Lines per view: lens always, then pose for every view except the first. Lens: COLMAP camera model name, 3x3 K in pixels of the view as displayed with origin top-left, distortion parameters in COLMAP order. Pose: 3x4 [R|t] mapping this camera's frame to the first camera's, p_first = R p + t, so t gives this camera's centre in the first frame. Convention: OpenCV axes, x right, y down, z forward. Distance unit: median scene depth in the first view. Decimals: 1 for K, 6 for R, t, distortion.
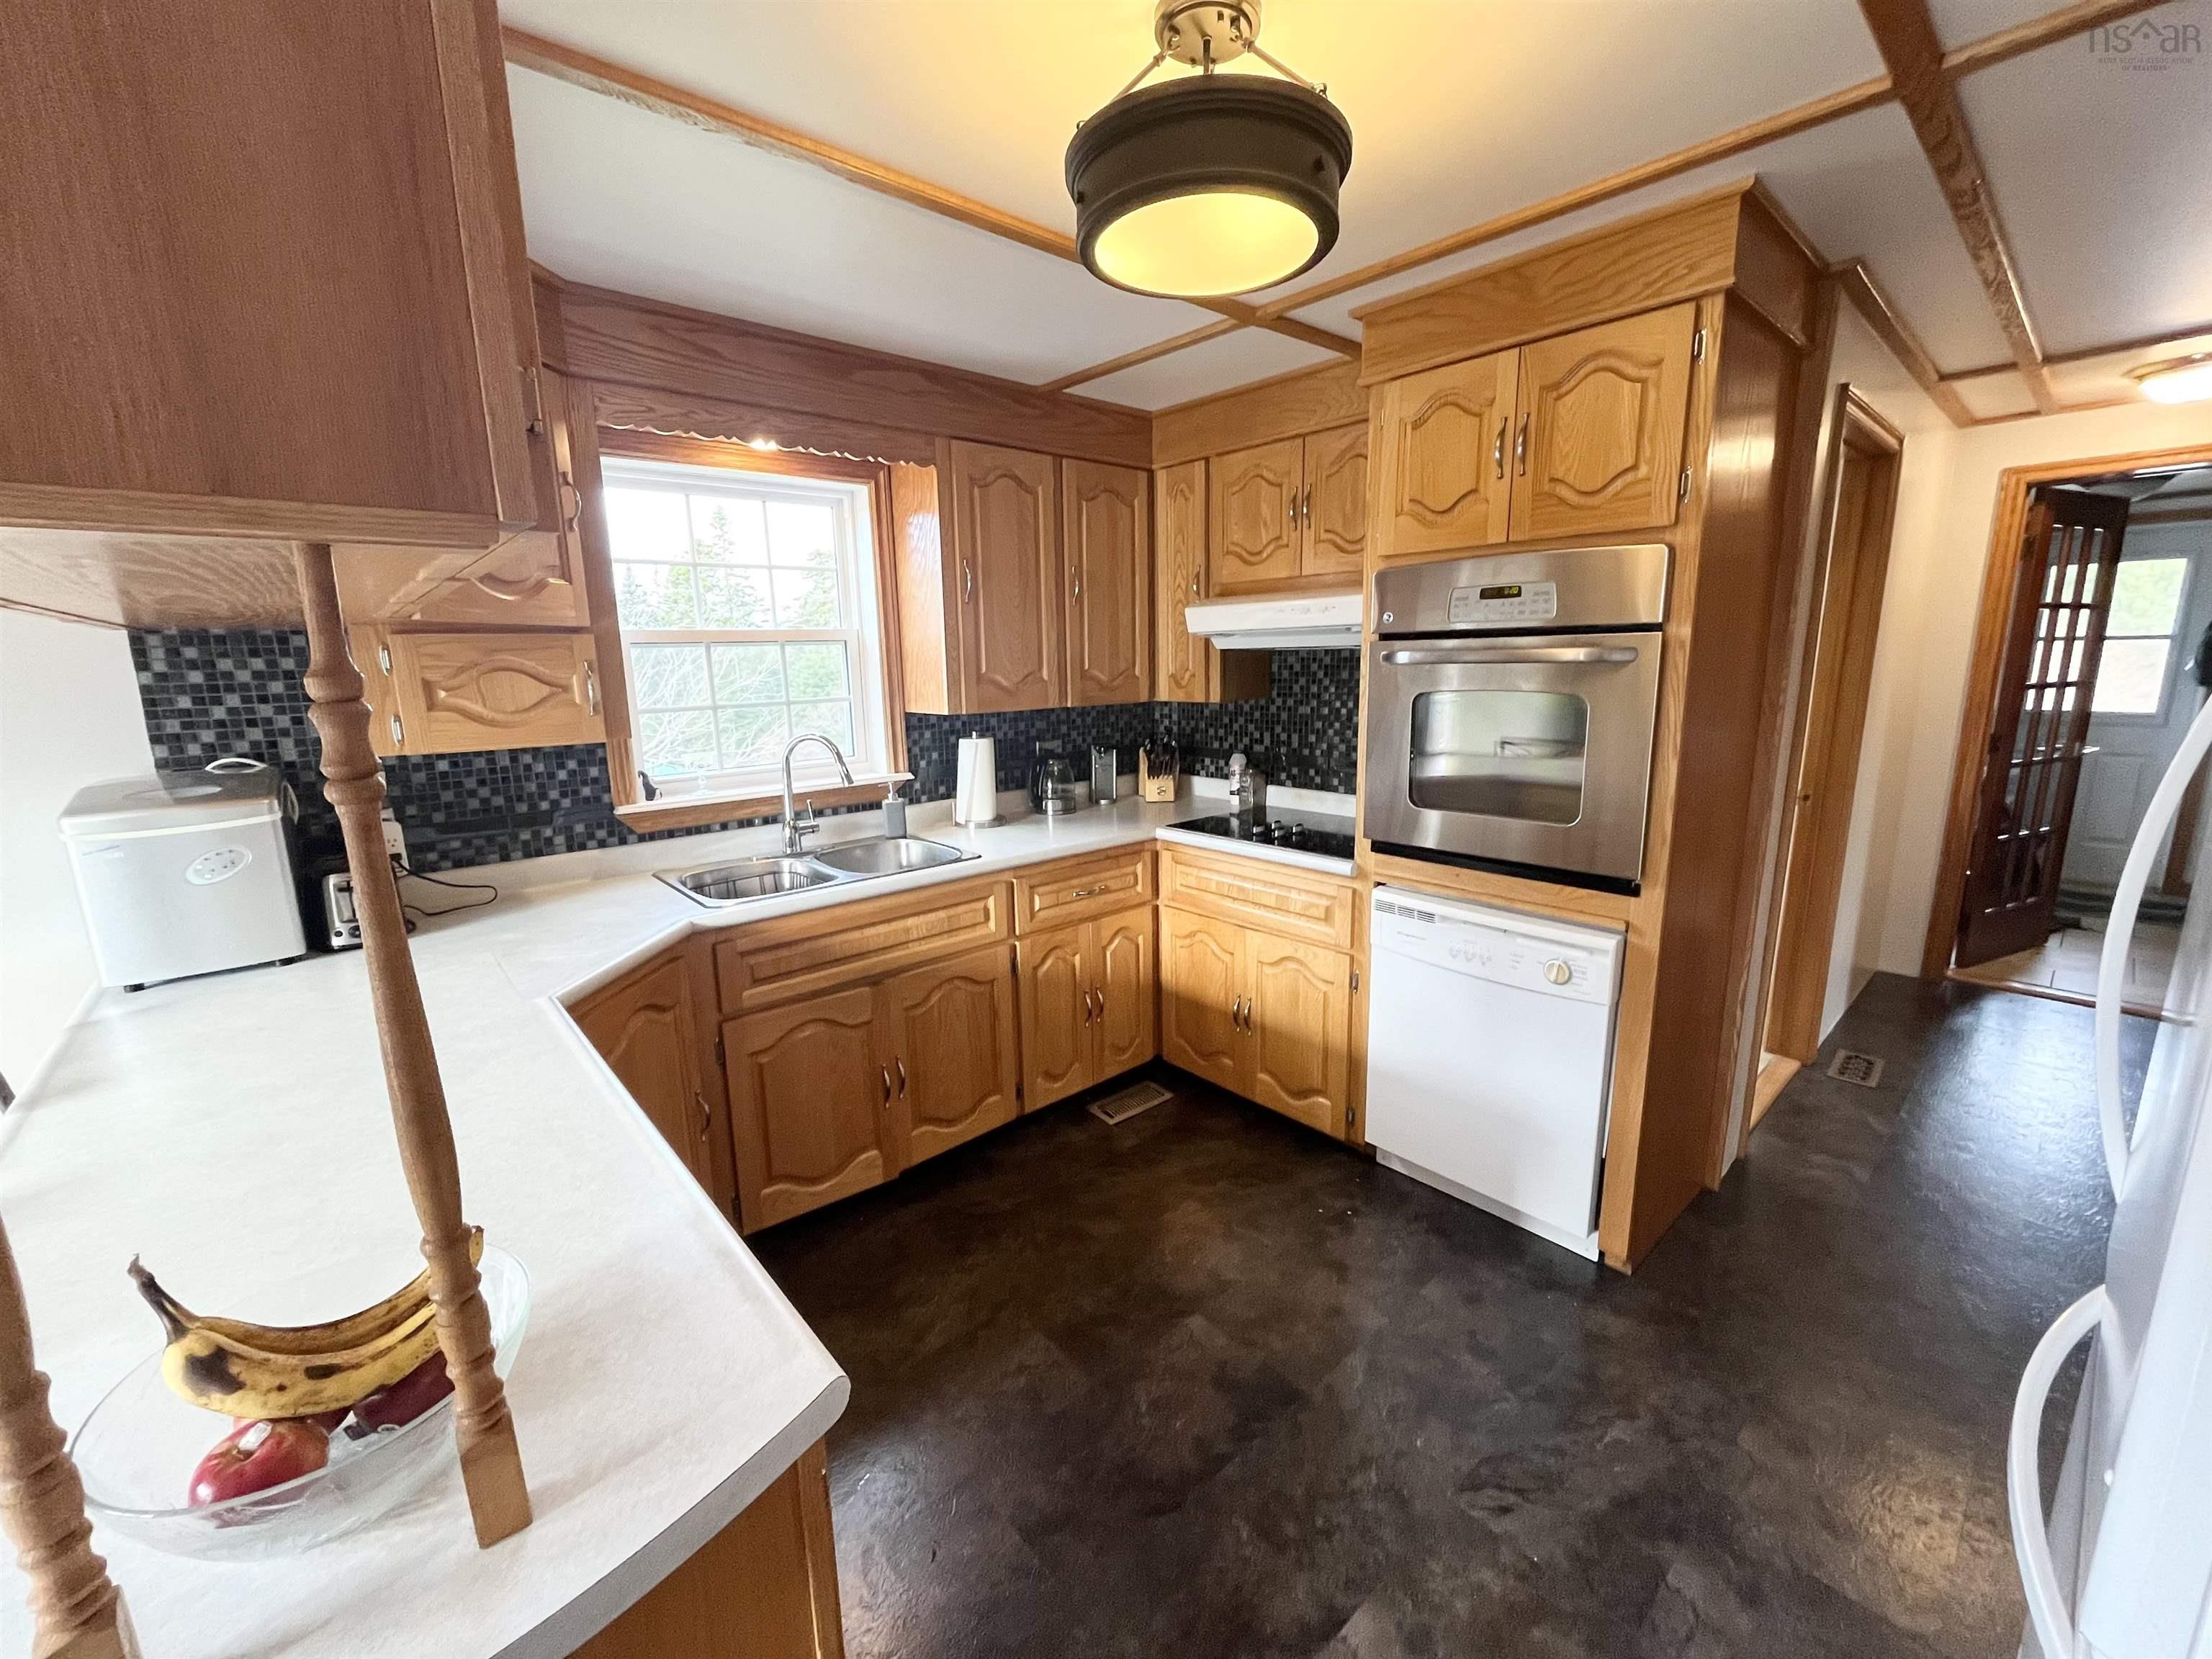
lens RADIAL K [[892.8, 0, 1099.9], [0, 892.8, 829.7], [0, 0, 1]] dist [-0.003226, 0.000042]
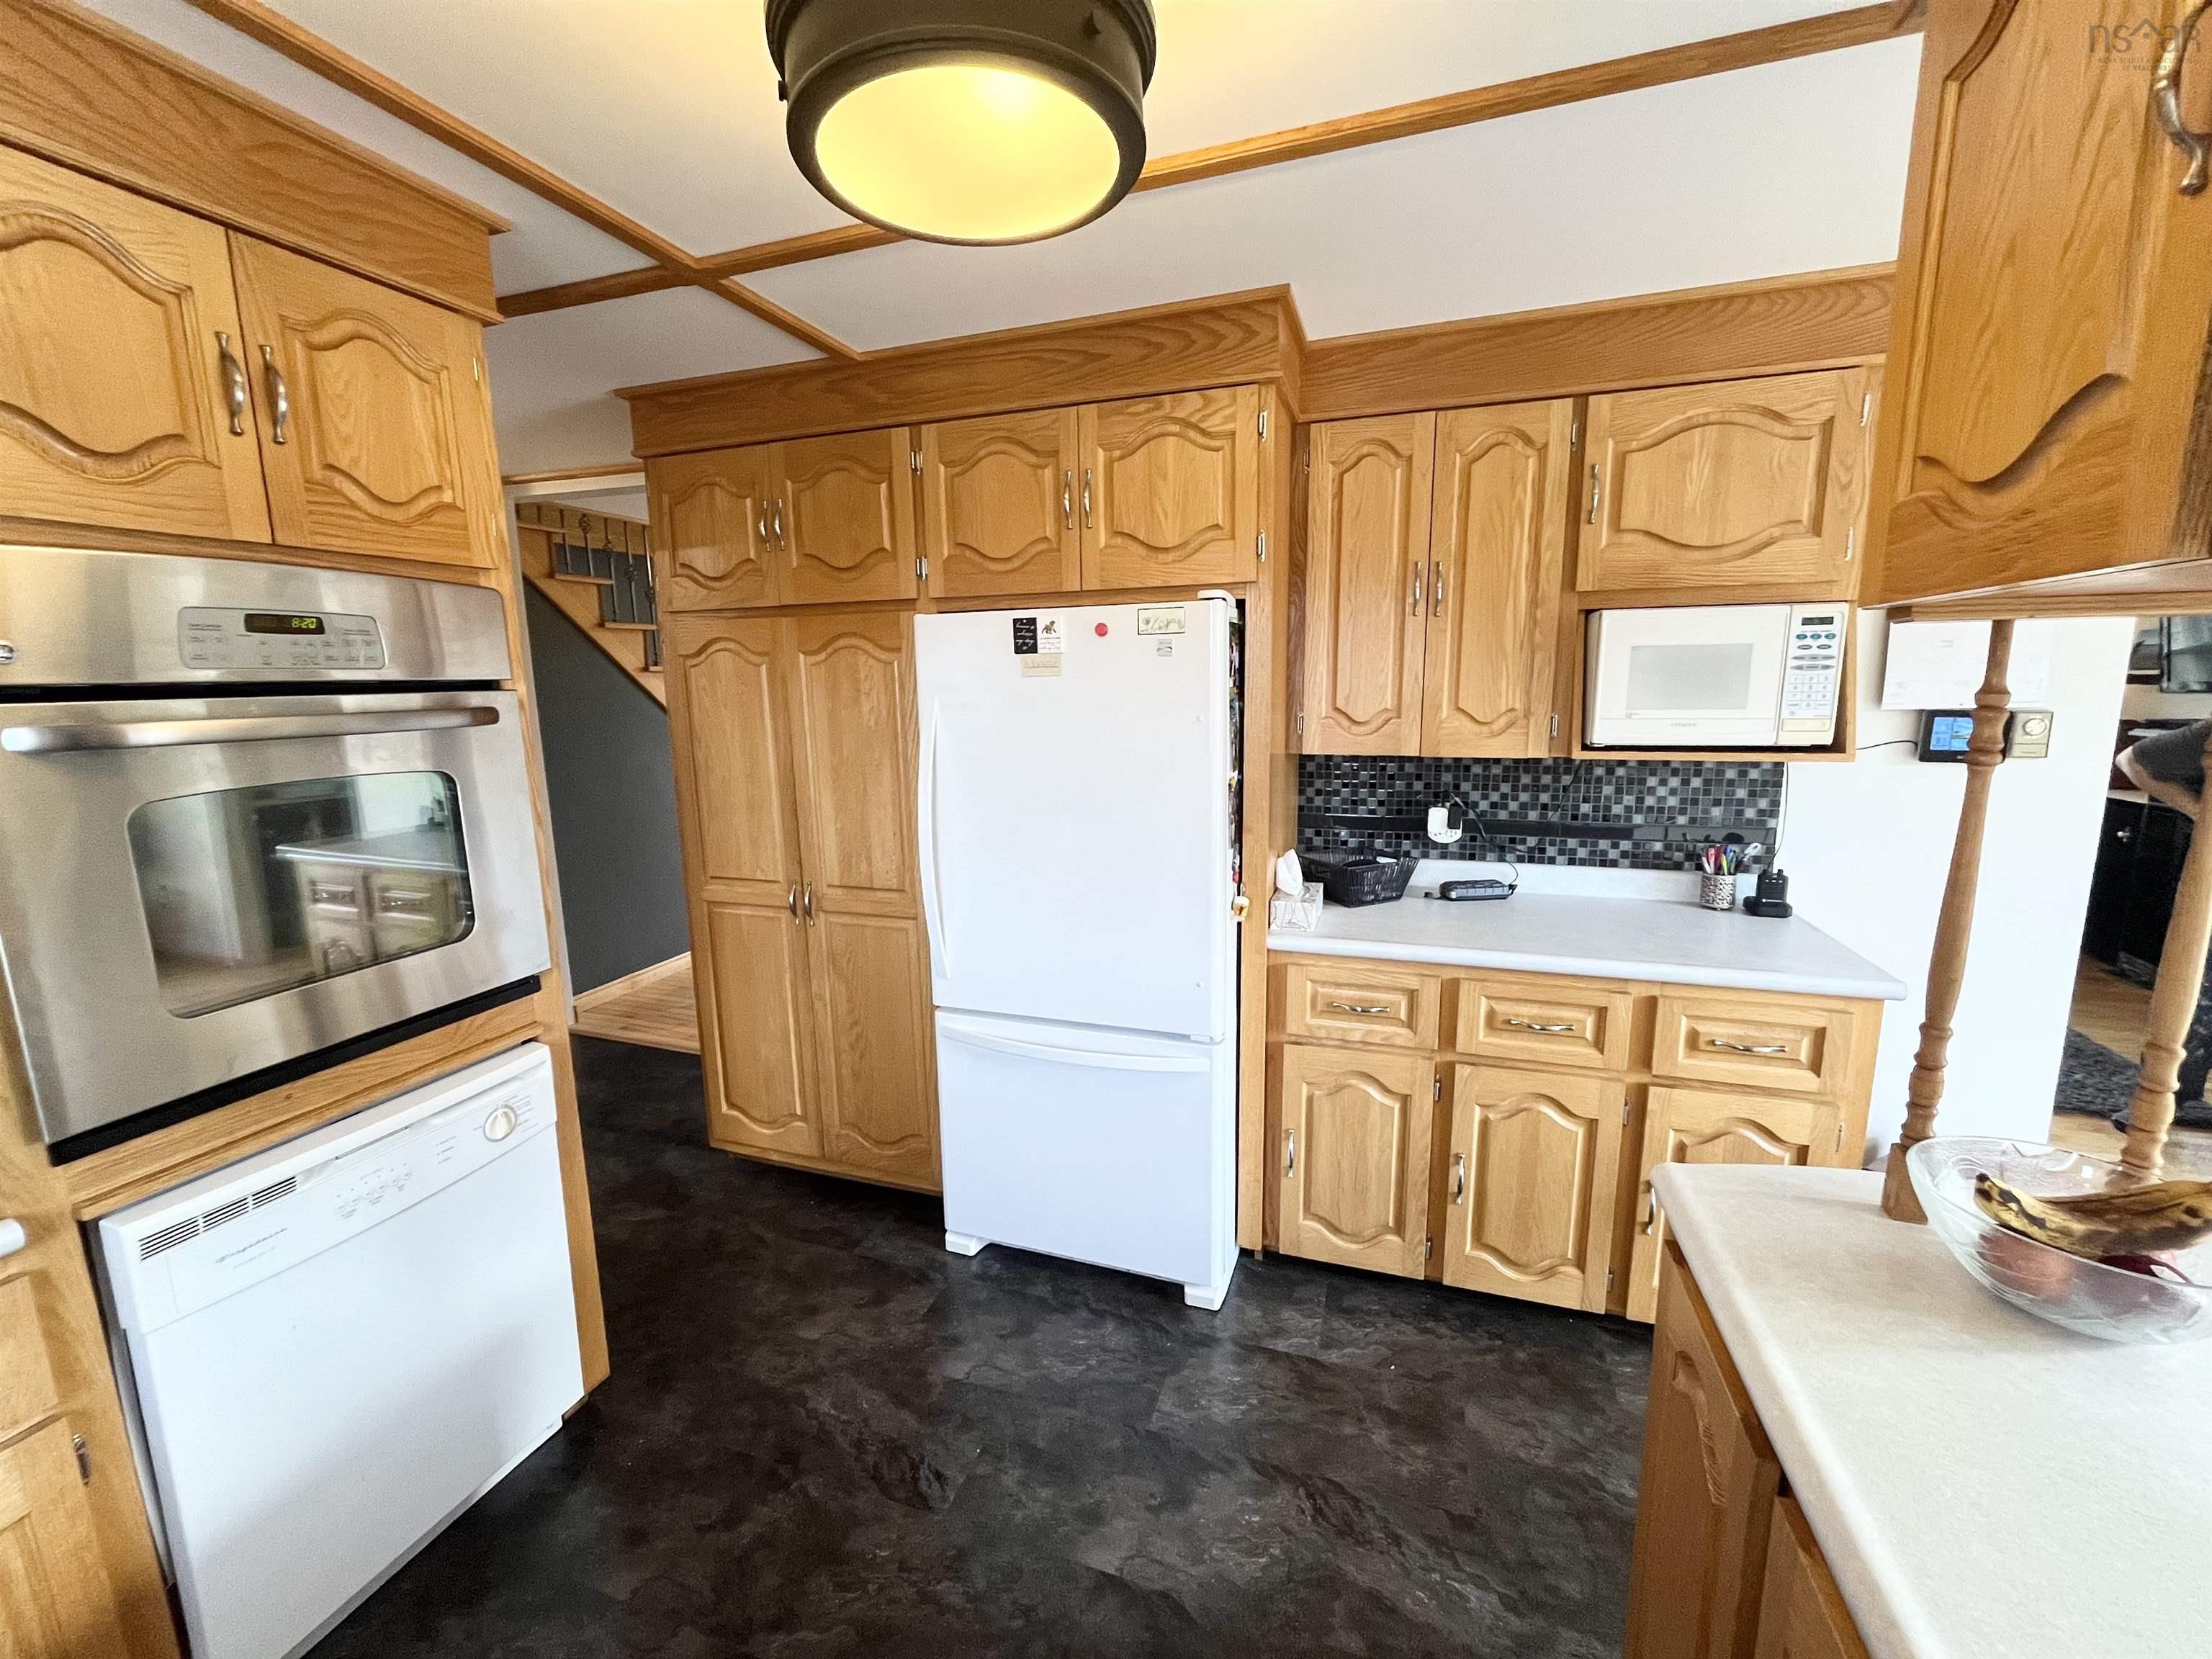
lens RADIAL K [[892.8, 0, 1099.7], [0, 892.8, 832.0], [0, 0, 1]] dist [-0.003226, 0.000042]
pose [[-0.497437, -0.116669, 0.859619, -0.323561], [0.194307, 0.950754, 0.241478, -0.142393], [-0.845459, 0.287150, -0.450271, 0.713640]]
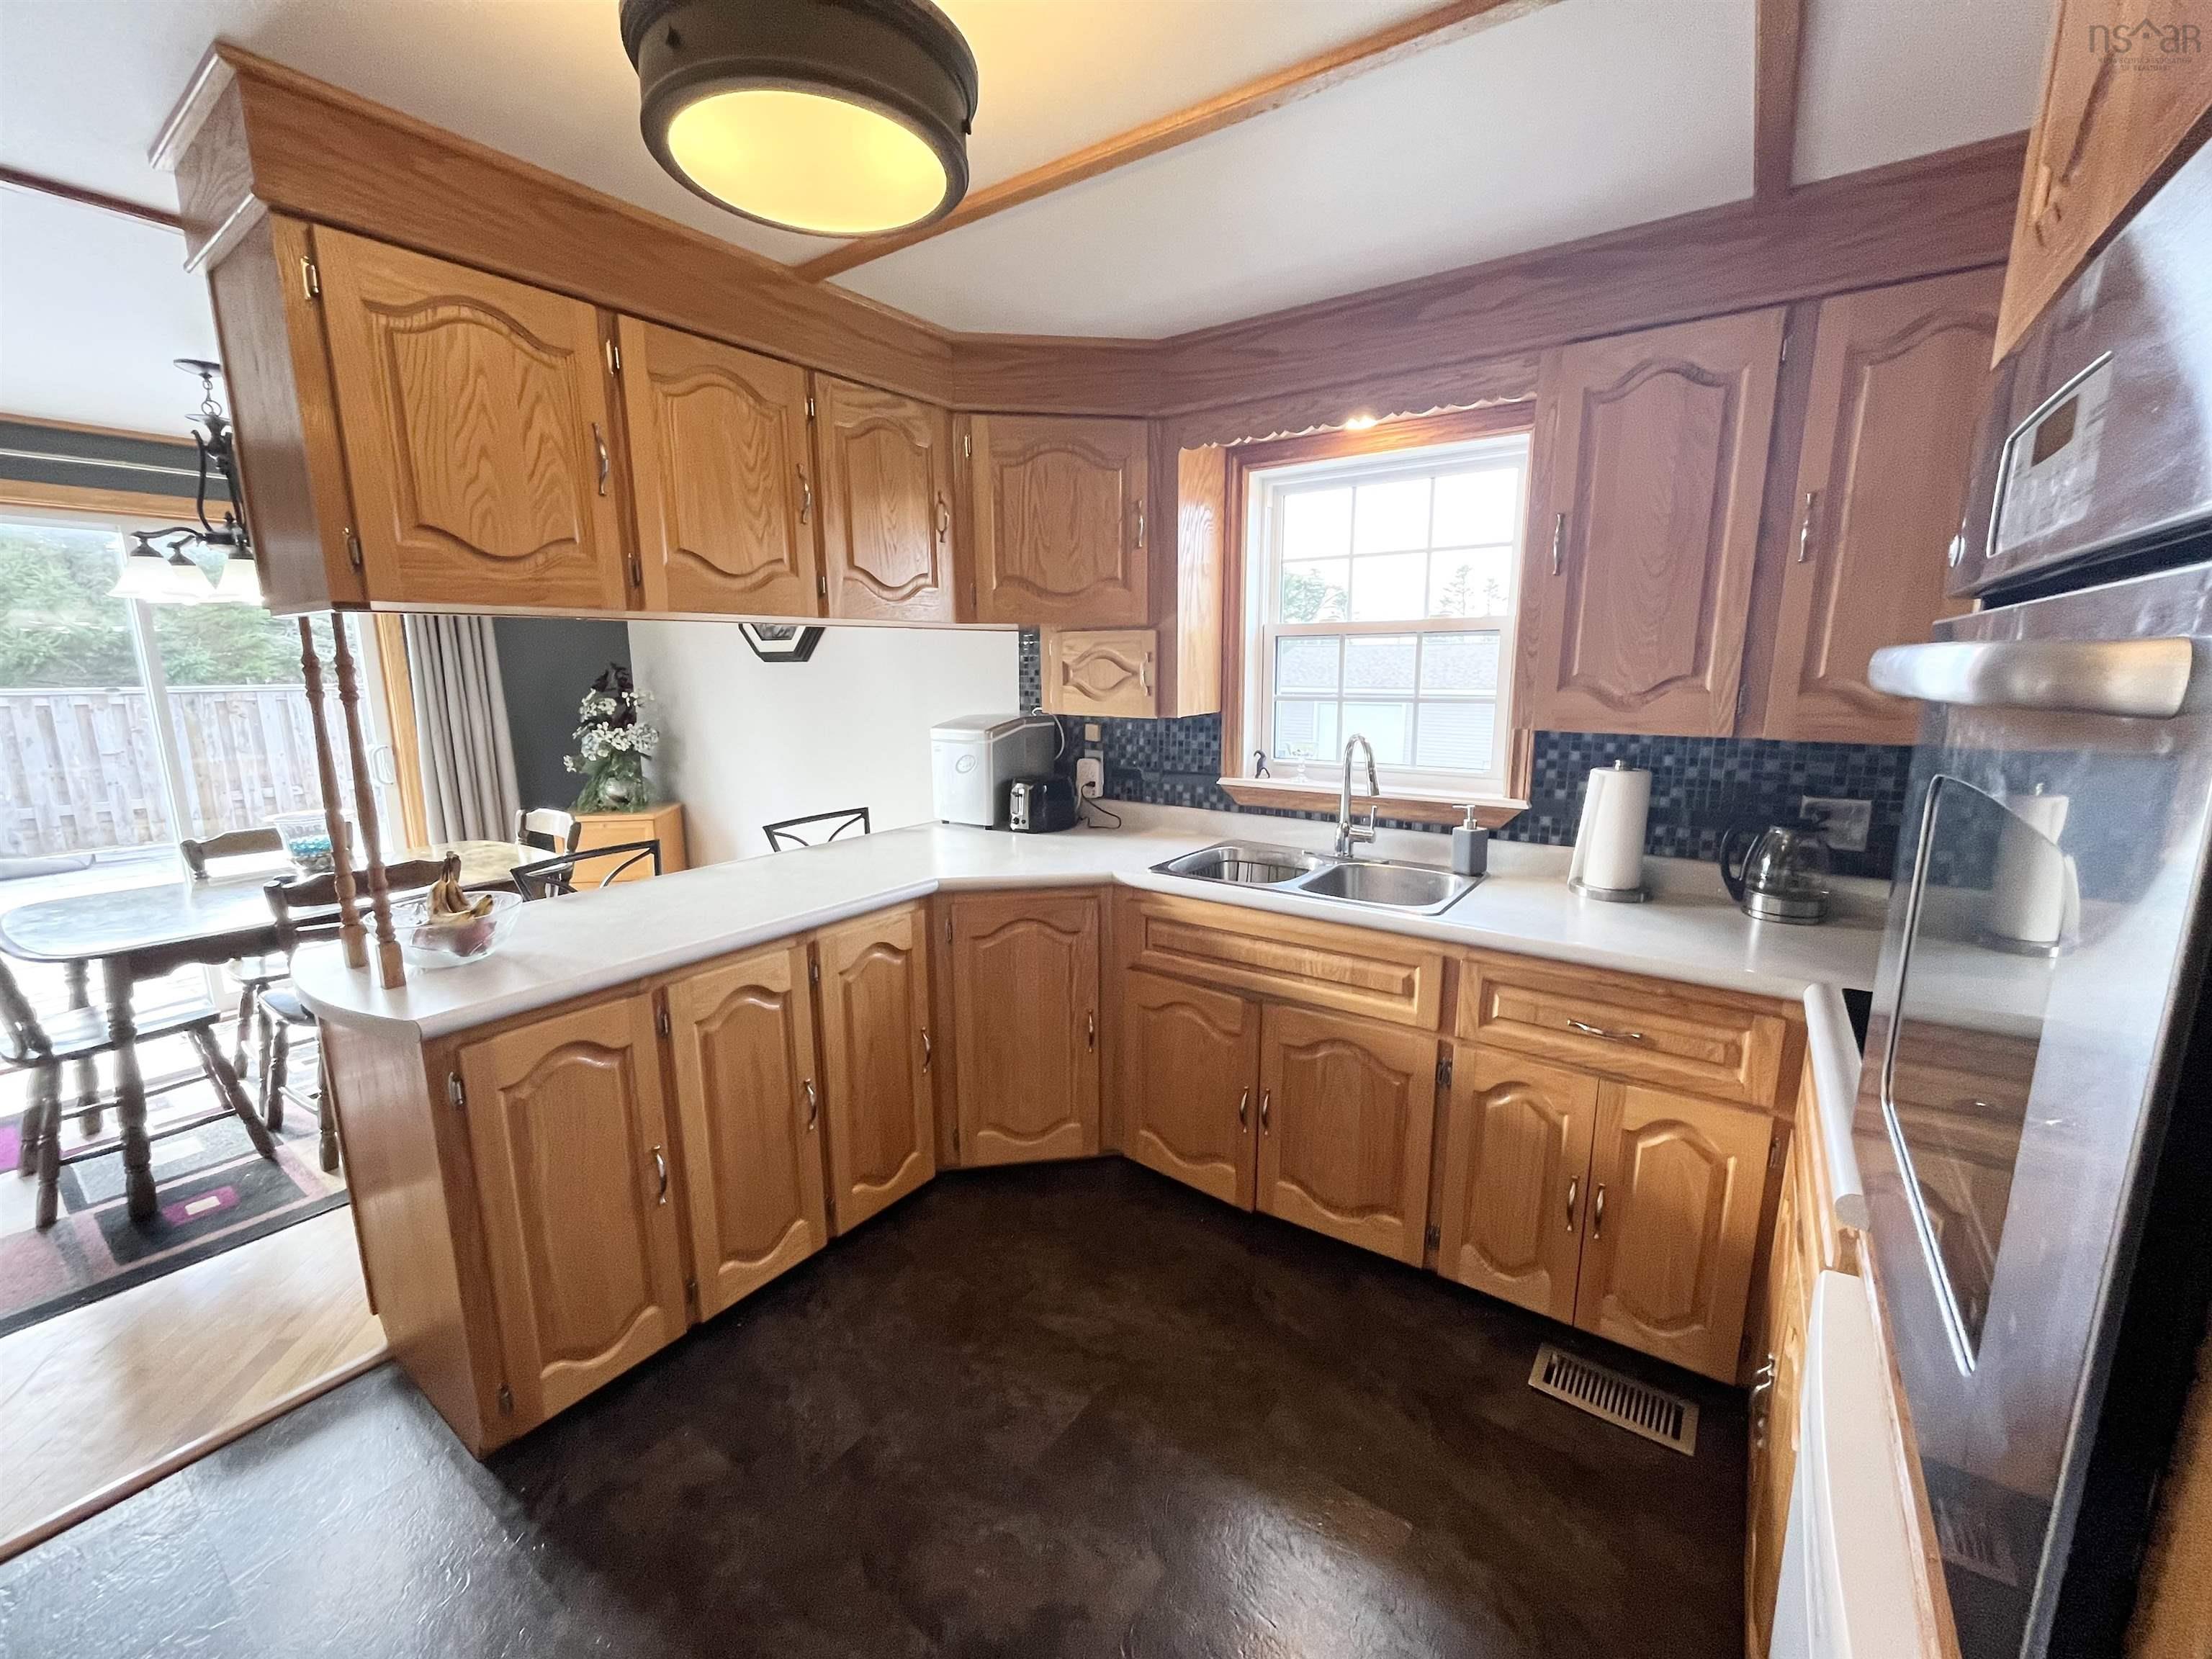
lens RADIAL K [[892.8, 0, 1096.9], [0, 892.8, 828.0], [0, 0, 1]] dist [-0.003226, 0.000042]
pose [[0.229746, 0.199465, -0.952591, 0.558487], [-0.187748, 0.969472, 0.157719, -0.118416], [0.954970, 0.142612, 0.260182, 0.567999]]
